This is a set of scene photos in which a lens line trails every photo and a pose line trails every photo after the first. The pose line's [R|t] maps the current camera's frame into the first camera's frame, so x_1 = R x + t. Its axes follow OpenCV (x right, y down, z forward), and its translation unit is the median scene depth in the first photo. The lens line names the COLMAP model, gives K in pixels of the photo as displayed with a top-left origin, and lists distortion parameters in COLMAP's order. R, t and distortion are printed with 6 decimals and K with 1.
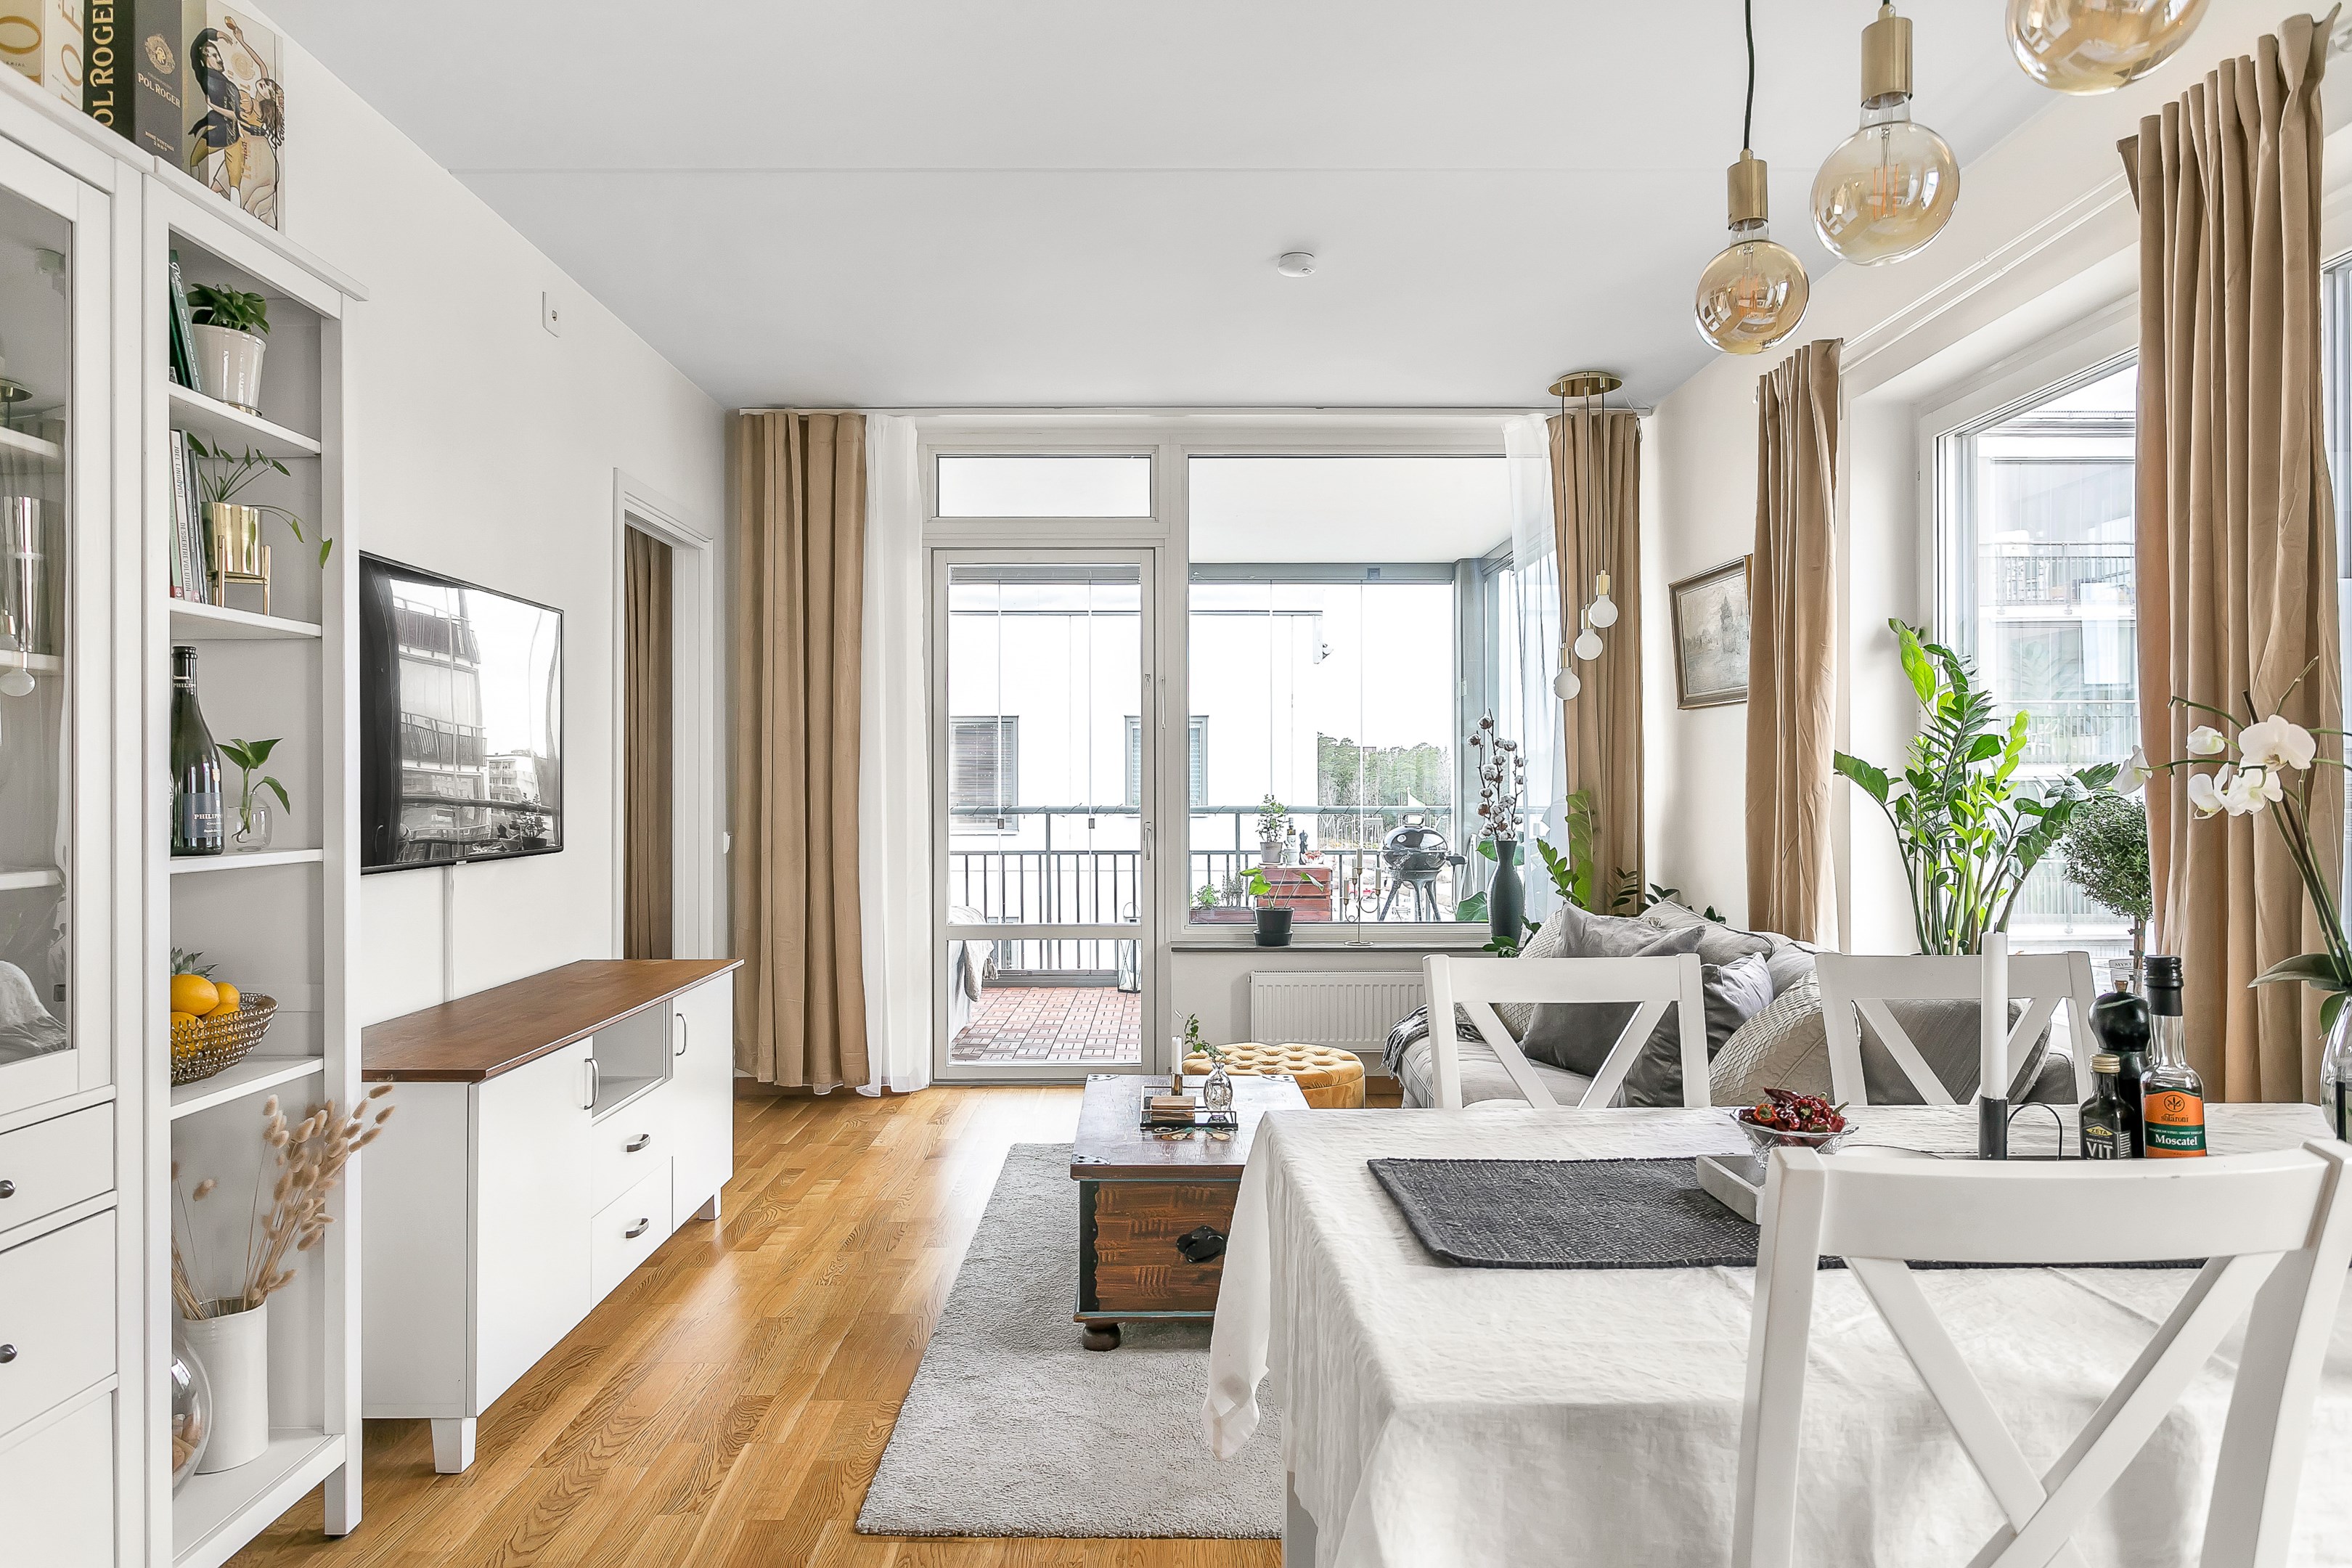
lens RADIAL K [[1425.4, 0, 1175.7], [0, 1425.4, 772.5], [0, 0, 1]] dist [0.000860, -0.000046]
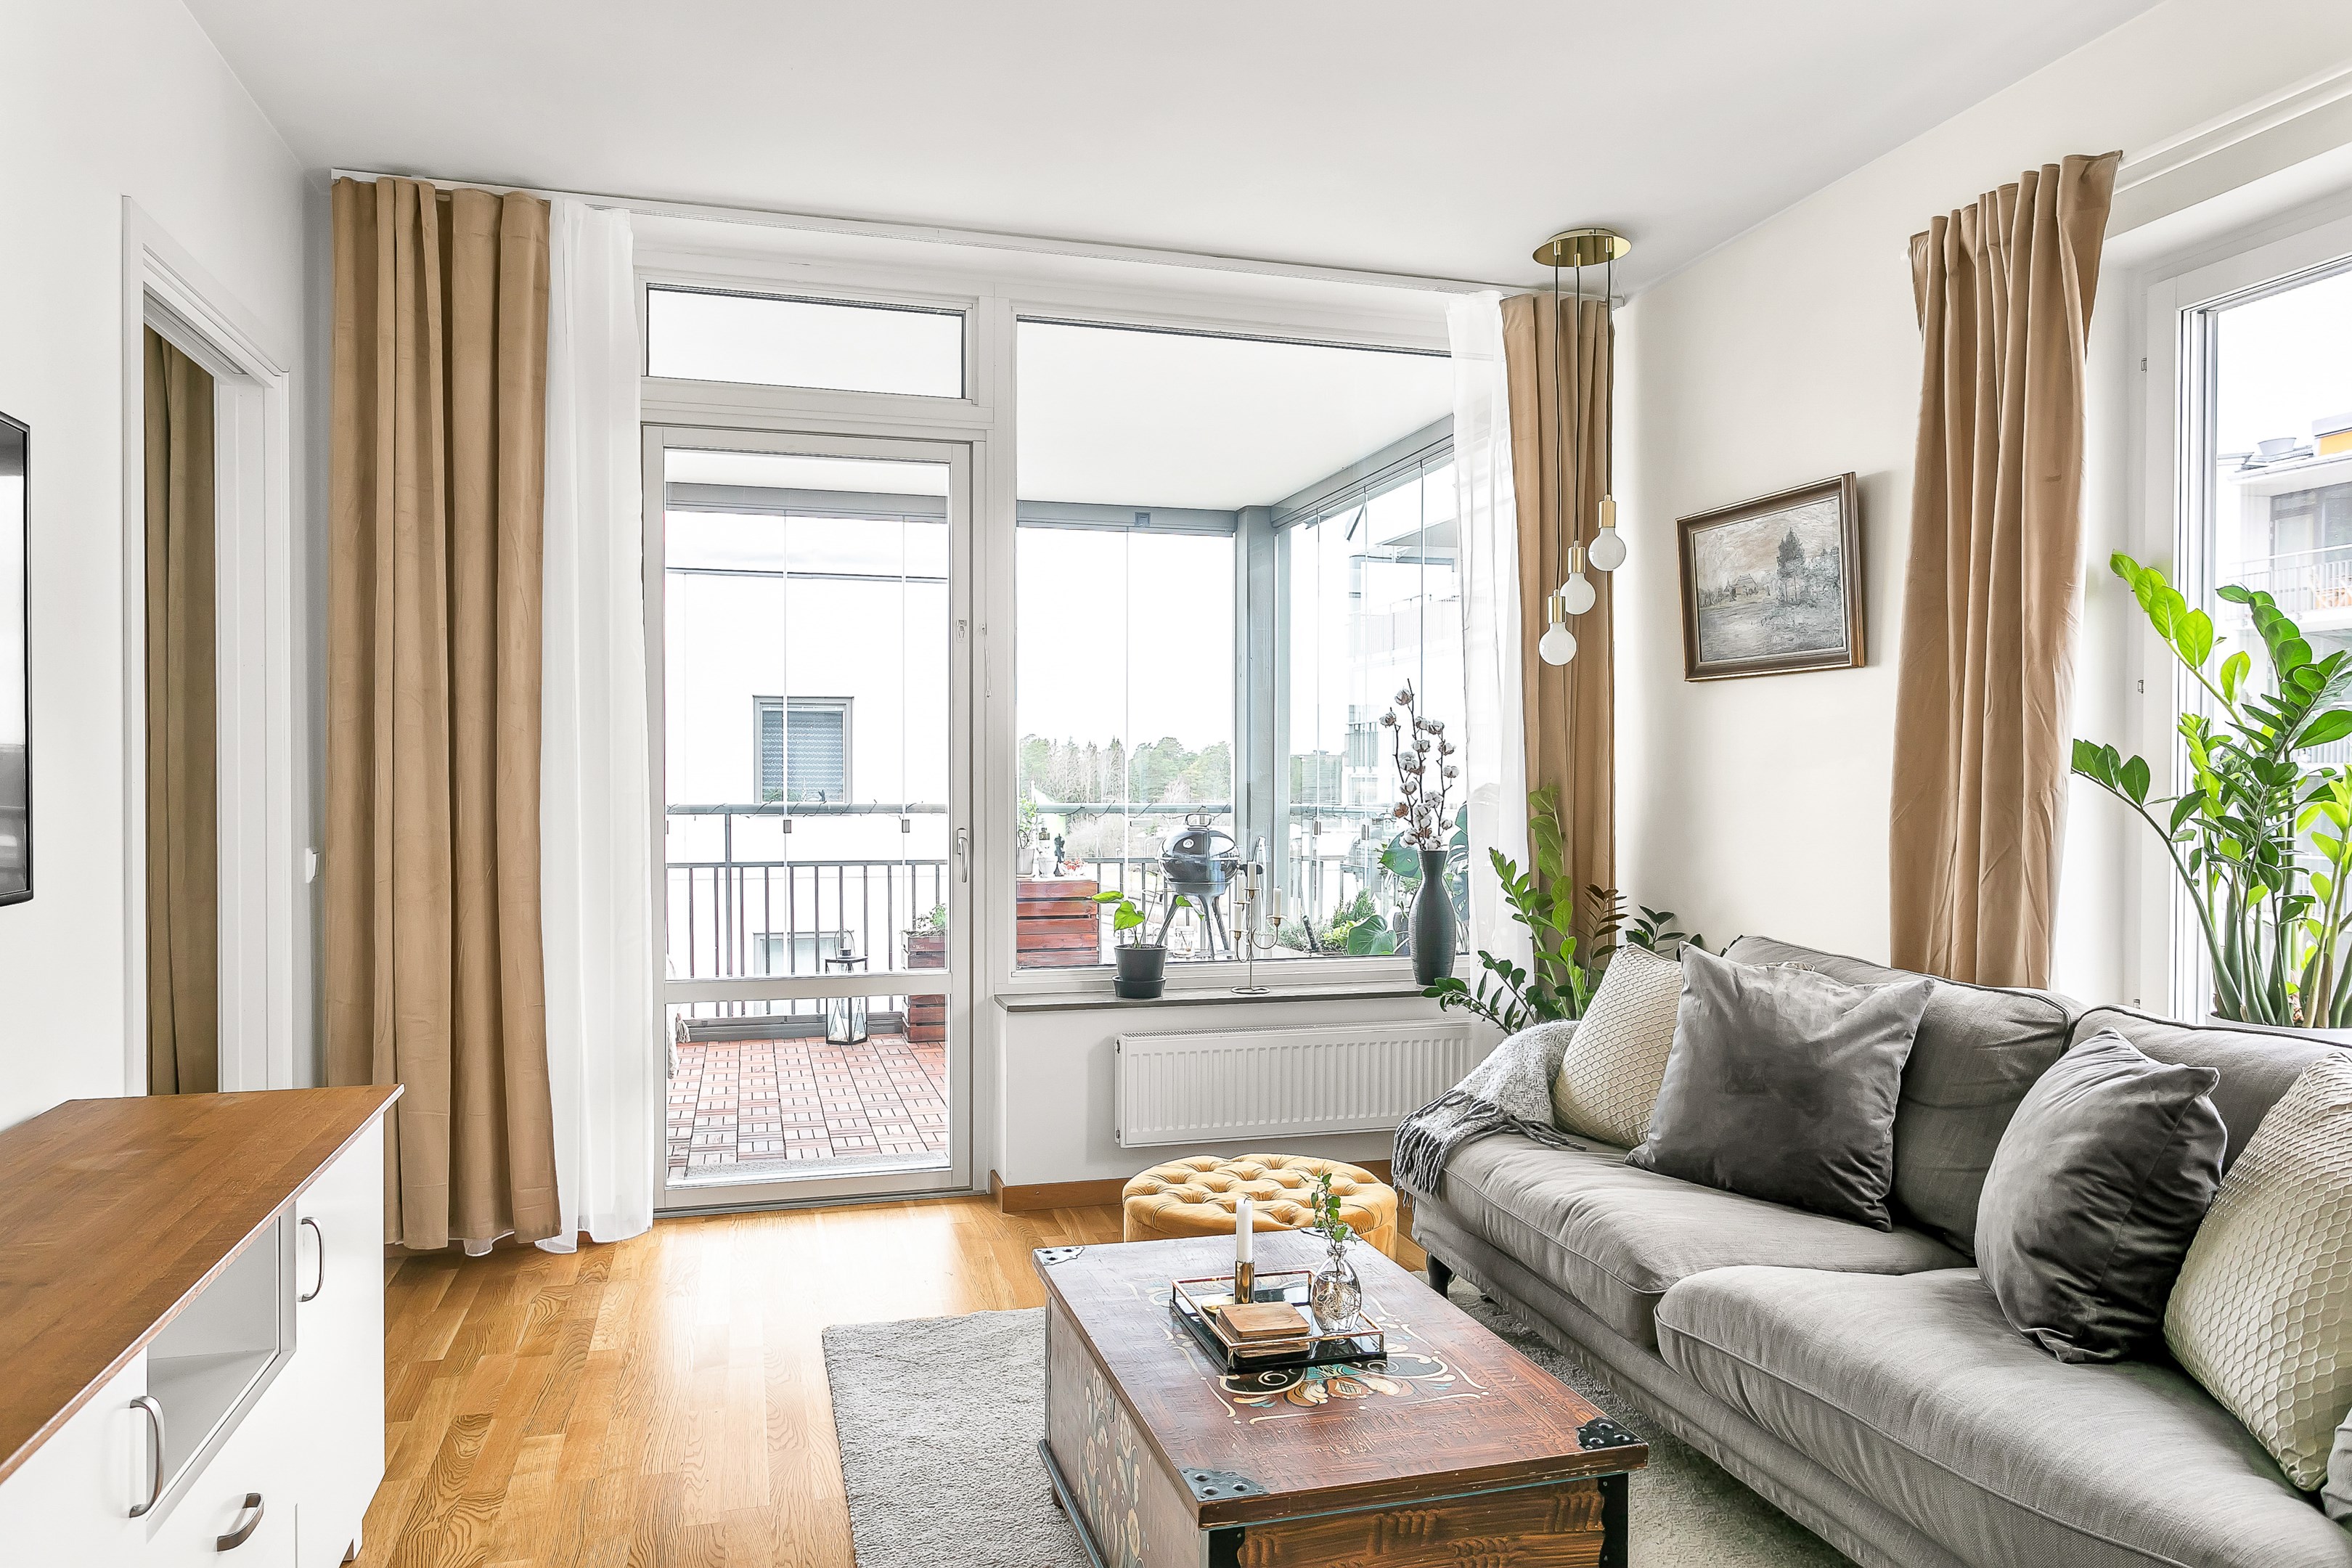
lens RADIAL K [[1522.6, 0, 1177.8], [0, 1522.6, 792.9], [0, 0, 1]] dist [-0.011539, 0.004384]
pose [[0.964604, 0.000864, 0.263701, -0.118919], [-0.005677, 0.999831, 0.017491, 0.003286], [-0.263642, -0.018369, 0.964446, 0.247472]]
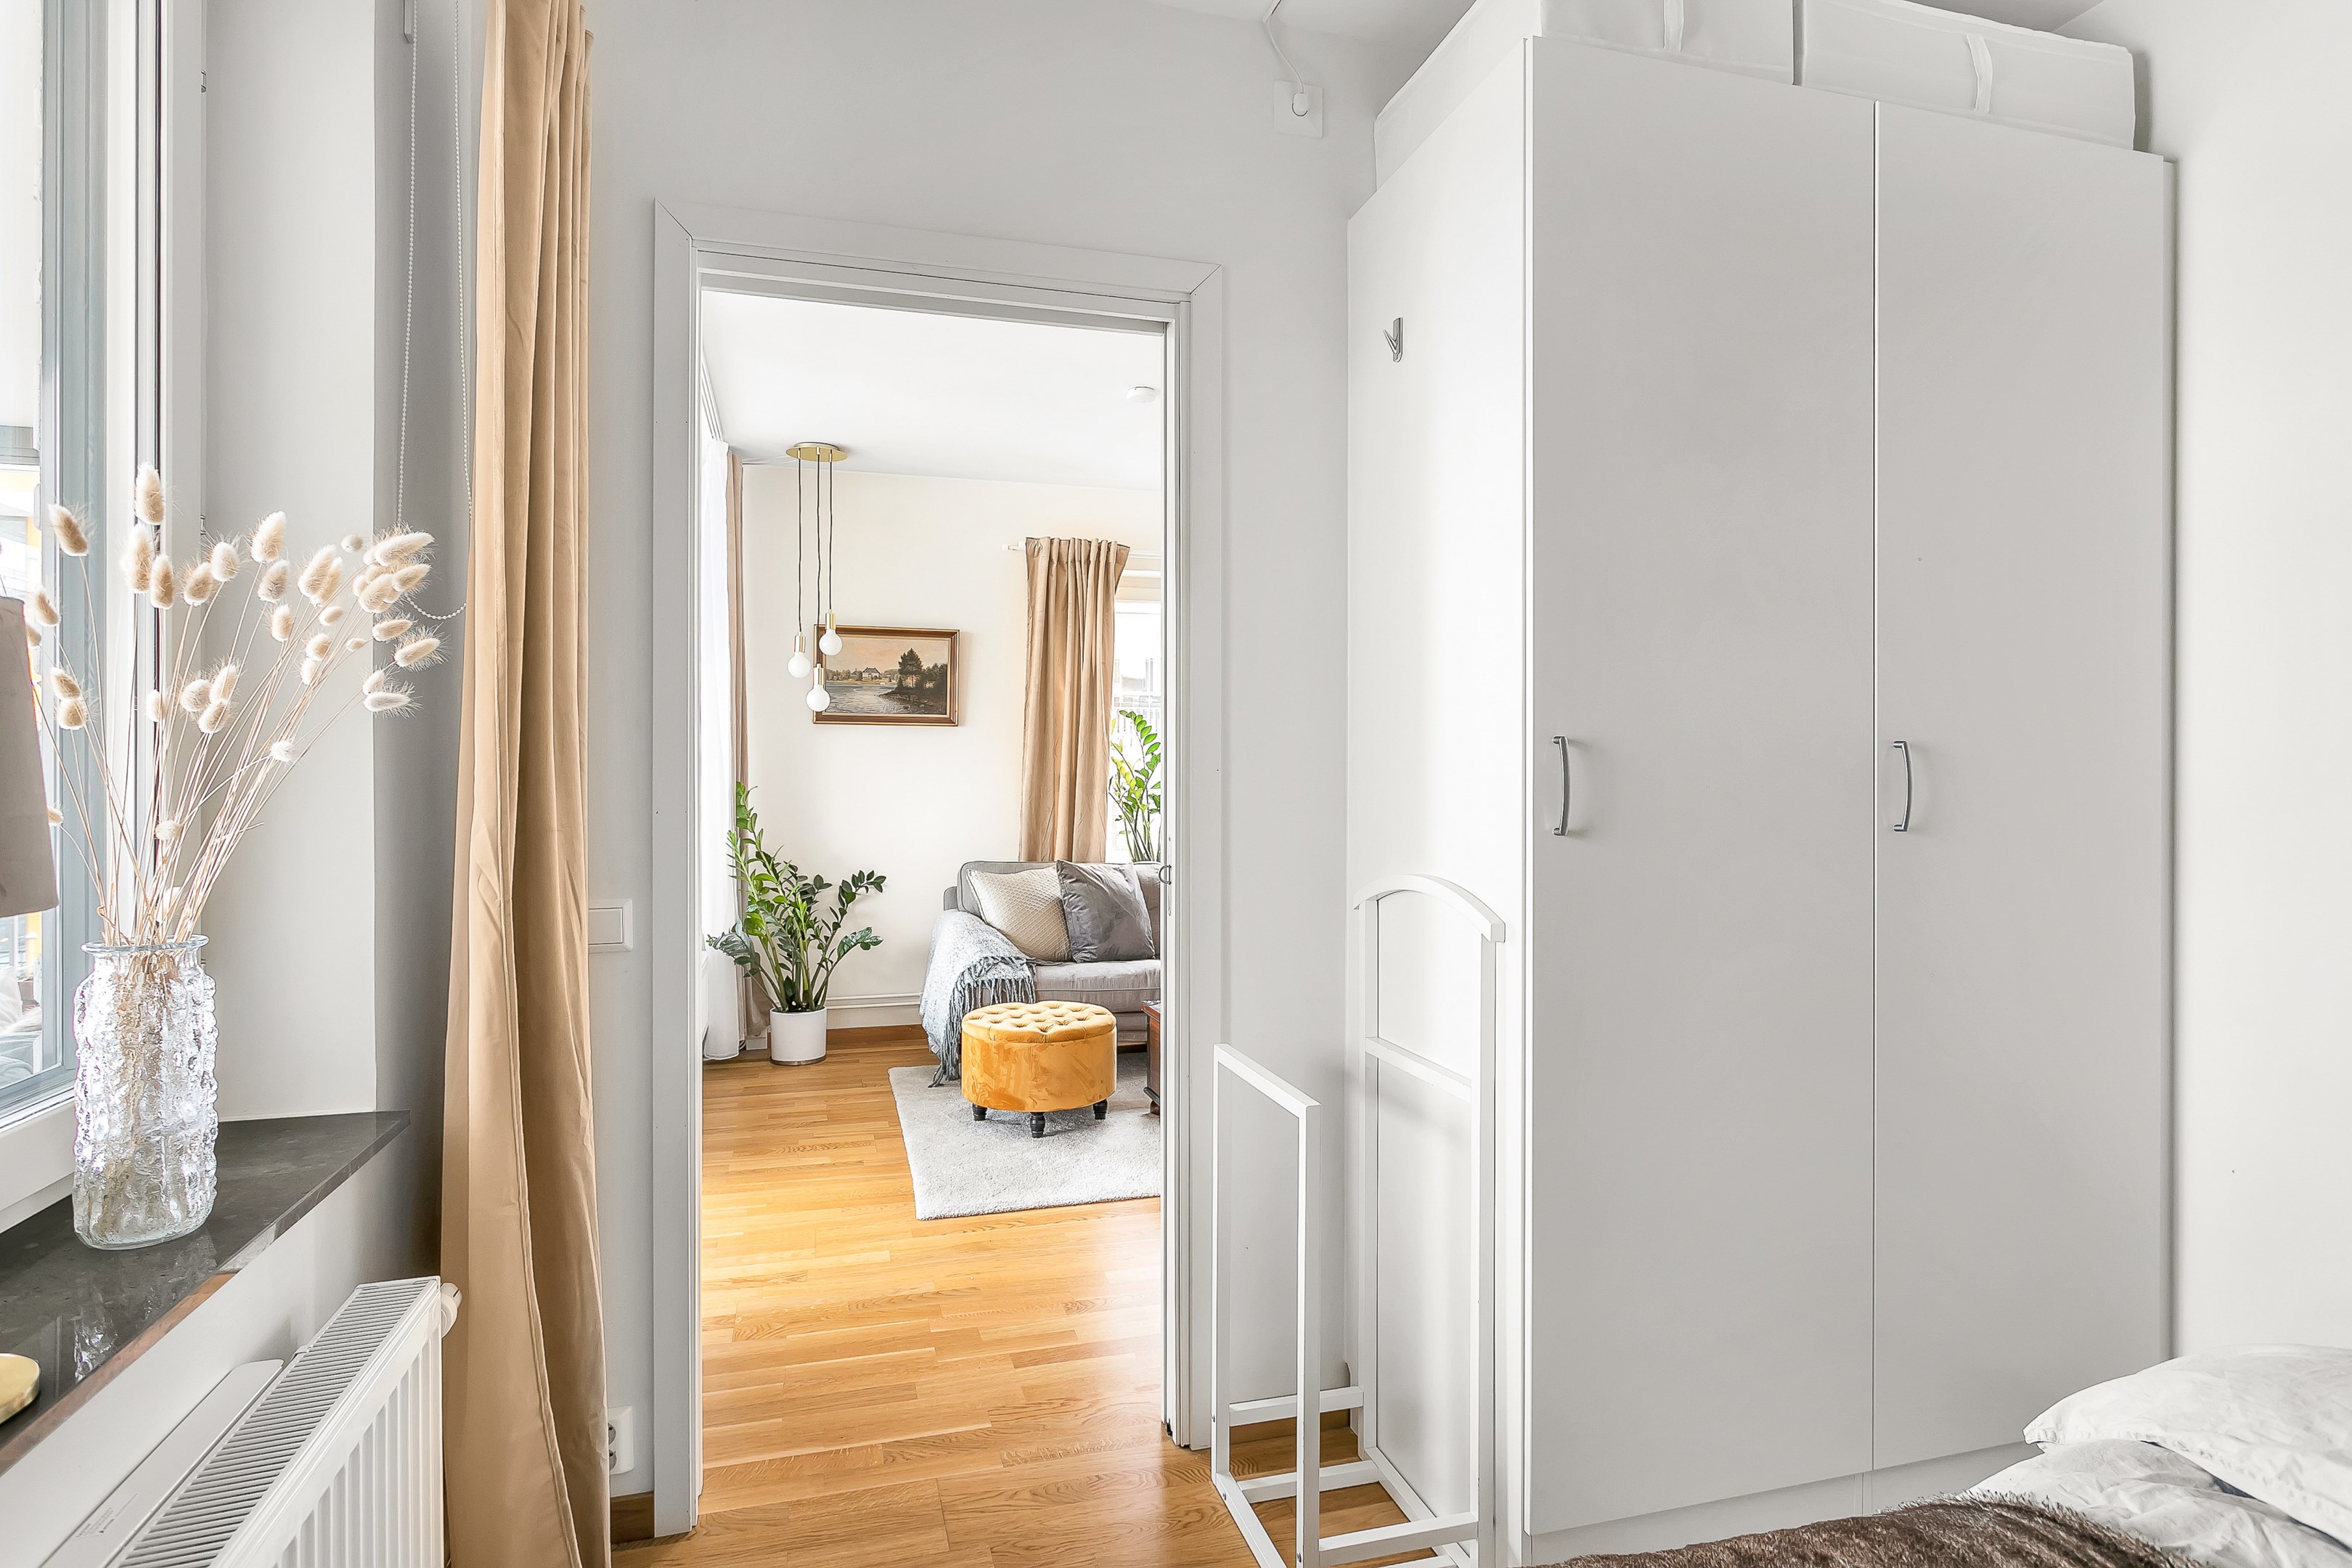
lens RADIAL K [[1237.7, 0, 1159.8], [0, 1237.7, 786.1], [0, 0, 1]] dist [-0.000787, -0.000219]
pose [[-0.270163, -0.004842, 0.962802, -0.716923], [-0.002993, 0.999987, 0.004189, 0.005153], [-0.962810, -0.001750, -0.270174, 0.902565]]
